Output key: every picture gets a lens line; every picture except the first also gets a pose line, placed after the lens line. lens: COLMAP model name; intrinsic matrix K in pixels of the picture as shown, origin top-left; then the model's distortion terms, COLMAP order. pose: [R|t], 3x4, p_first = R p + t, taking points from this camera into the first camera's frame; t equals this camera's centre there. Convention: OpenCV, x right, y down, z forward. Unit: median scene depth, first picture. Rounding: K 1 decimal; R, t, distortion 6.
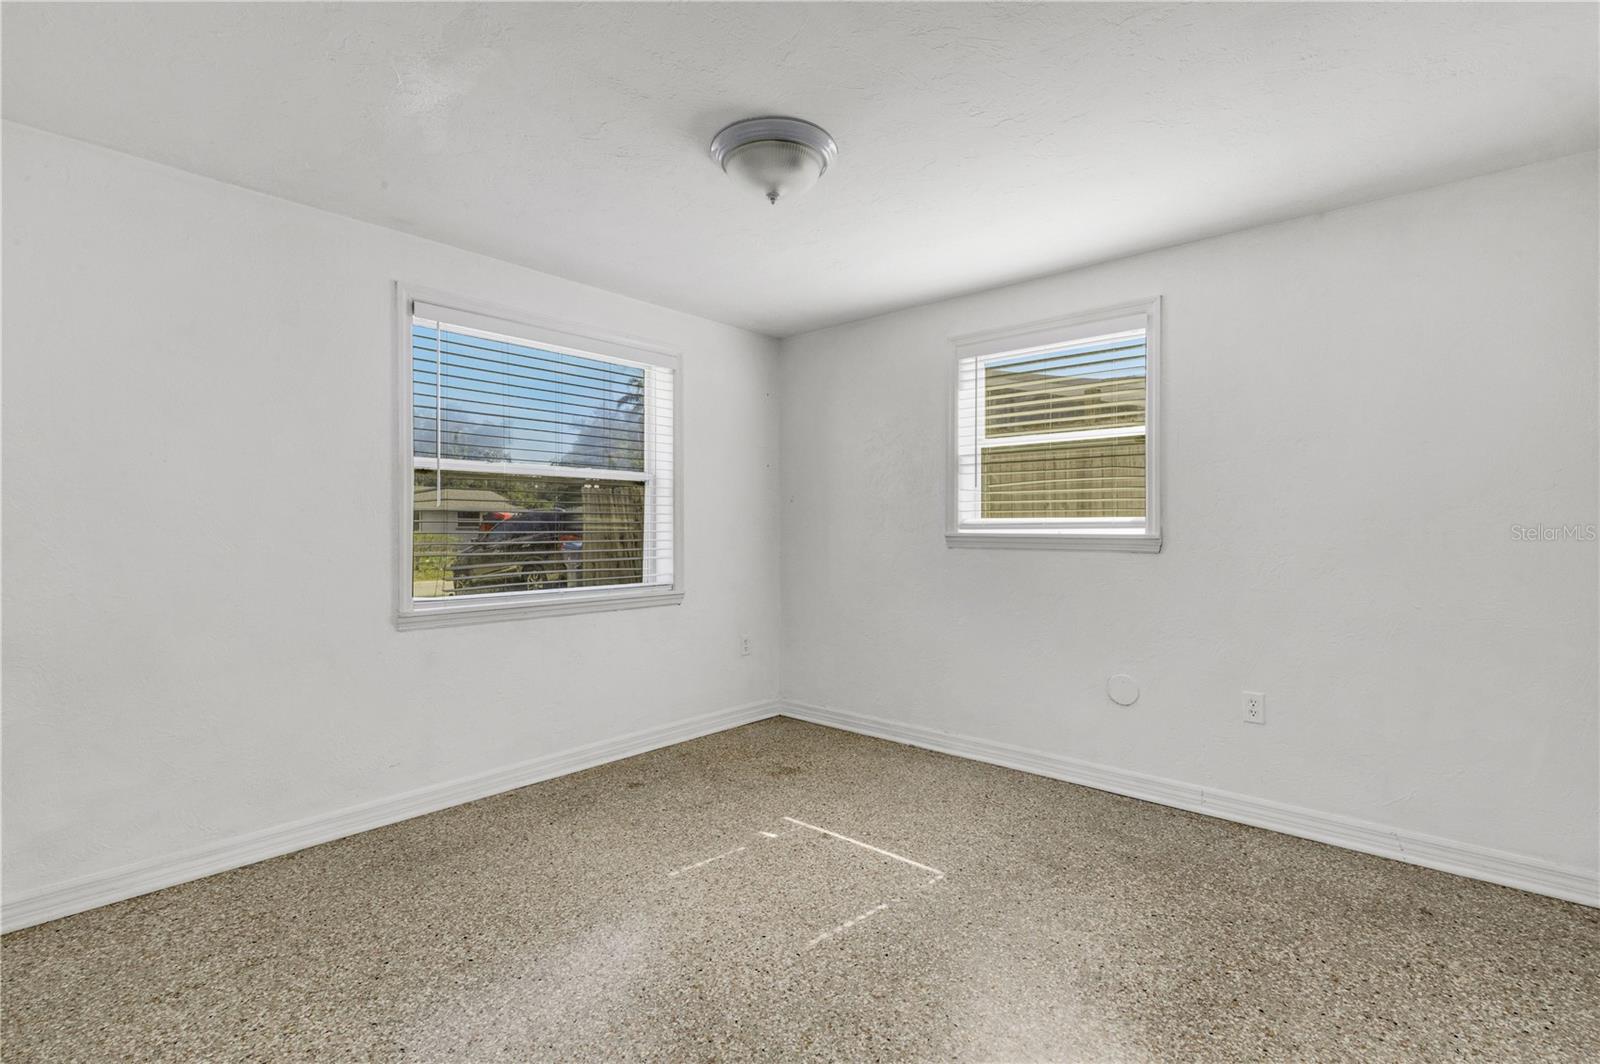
lens RADIAL K [[740.3, 0, 798.9], [0, 740.3, 526.2], [0, 0, 1]] dist [0.009240, -0.001688]
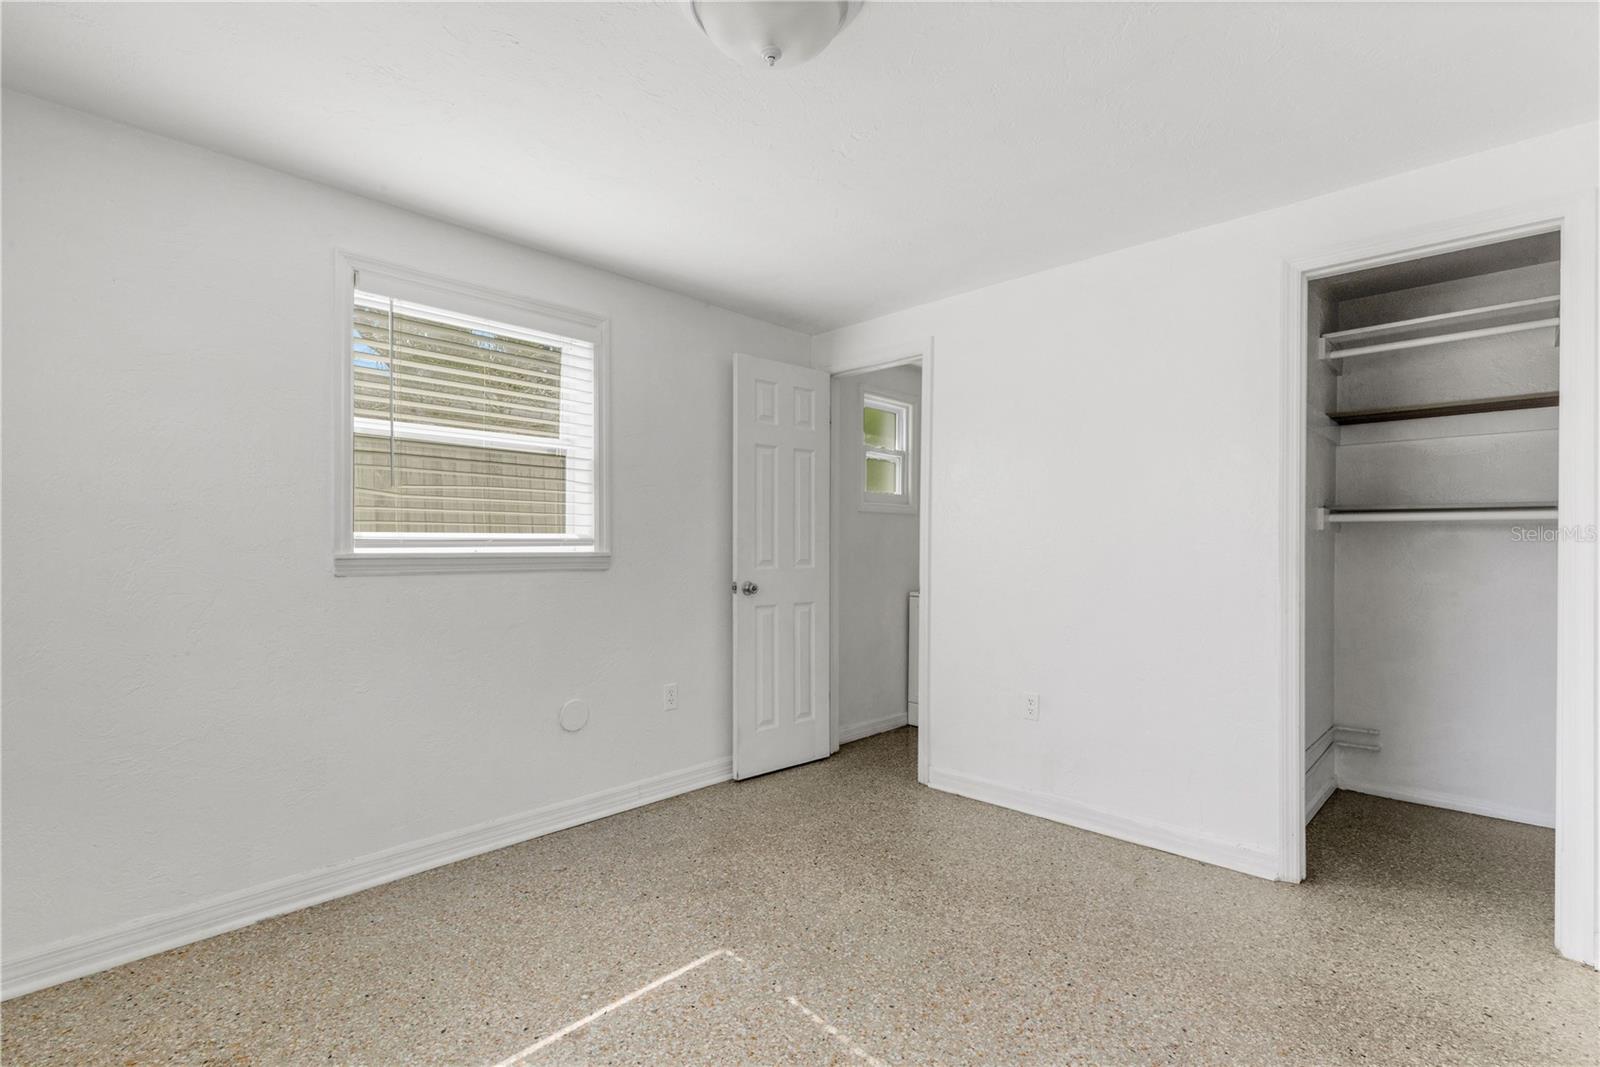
lens RADIAL K [[740.3, 0, 805.5], [0, 740.3, 548.0], [0, 0, 1]] dist [0.009240, -0.001688]
pose [[0.026664, -0.004829, 0.999633, -0.552888], [-0.001594, 0.999987, 0.004874, 0.000596], [-0.999643, -0.001723, 0.026656, 0.741788]]
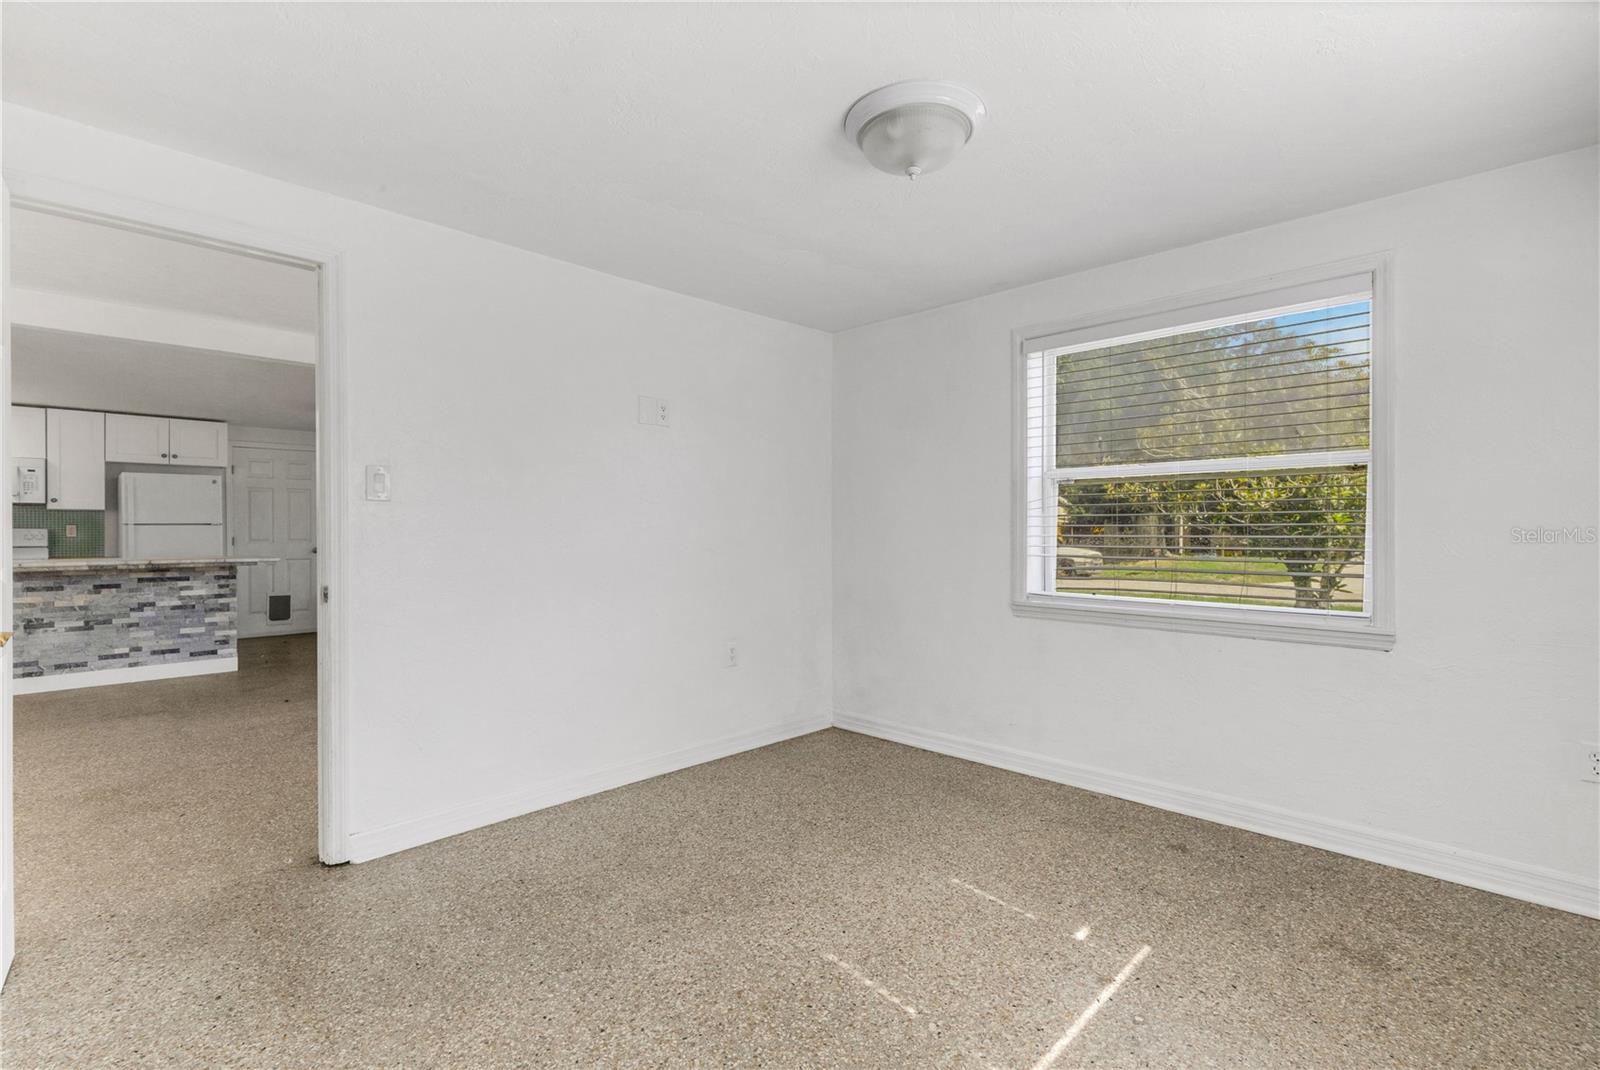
lens RADIAL K [[740.3, 0, 796.2], [0, 740.3, 532.9], [0, 0, 1]] dist [0.009240, -0.001688]
pose [[-0.052739, 0.005744, -0.998592, 0.695515], [0.000184, 0.999983, 0.005742, -0.001624], [0.998608, 0.000119, -0.052739, 0.705839]]
